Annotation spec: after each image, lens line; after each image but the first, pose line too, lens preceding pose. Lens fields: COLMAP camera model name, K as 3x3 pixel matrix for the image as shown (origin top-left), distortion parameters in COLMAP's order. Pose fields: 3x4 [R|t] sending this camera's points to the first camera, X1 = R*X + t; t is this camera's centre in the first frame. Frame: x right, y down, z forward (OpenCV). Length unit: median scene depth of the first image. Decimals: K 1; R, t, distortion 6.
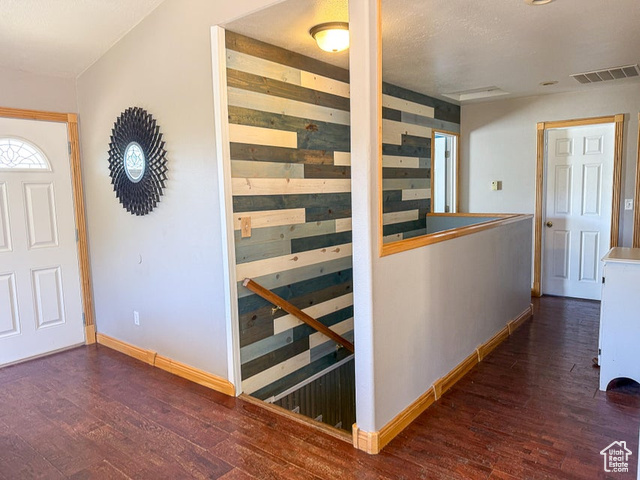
lens RADIAL K [[452.1, 0, 319.9], [0, 452.1, 239.9], [0, 0, 1]] dist [0.048885, -0.018472]
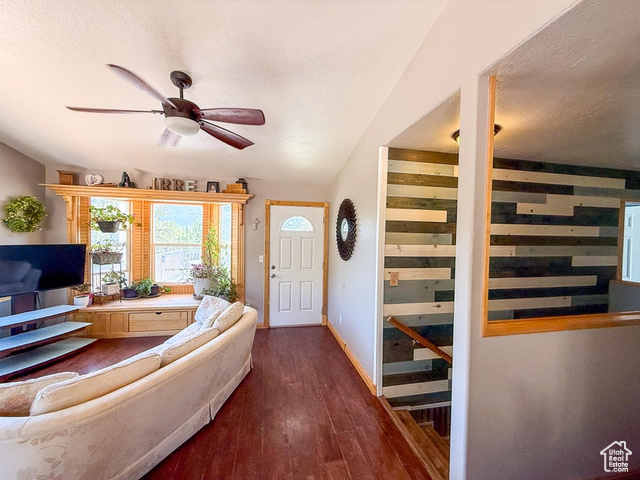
lens RADIAL K [[255.1, 0, 319.0], [0, 255.1, 238.9], [0, 0, 1]] dist [-0.001461, 0.000433]
pose [[0.766869, 0.053742, -0.639549, 0.147833], [-0.108591, 0.992986, -0.046767, -0.082334], [0.632550, 0.105313, 0.767326, 0.204587]]
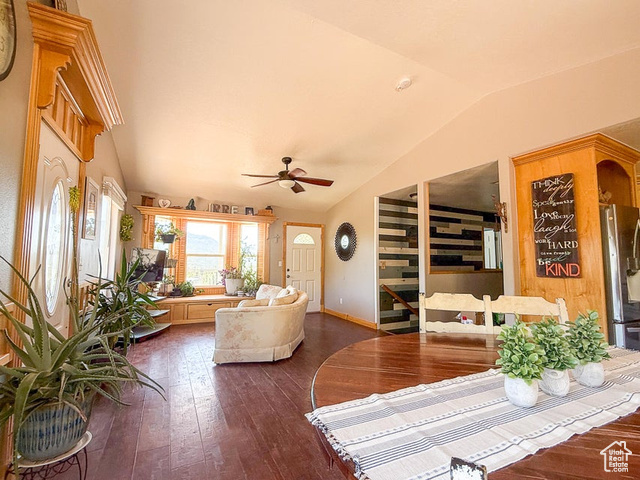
lens RADIAL K [[296.2, 0, 318.2], [0, 296.2, 239.7], [0, 0, 1]] dist [0.003308, -0.000029]
pose [[0.915374, 0.004044, -0.402585, 0.173317], [-0.076303, 0.983569, -0.163613, 0.127759], [0.395309, 0.180486, 0.900642, -0.701371]]
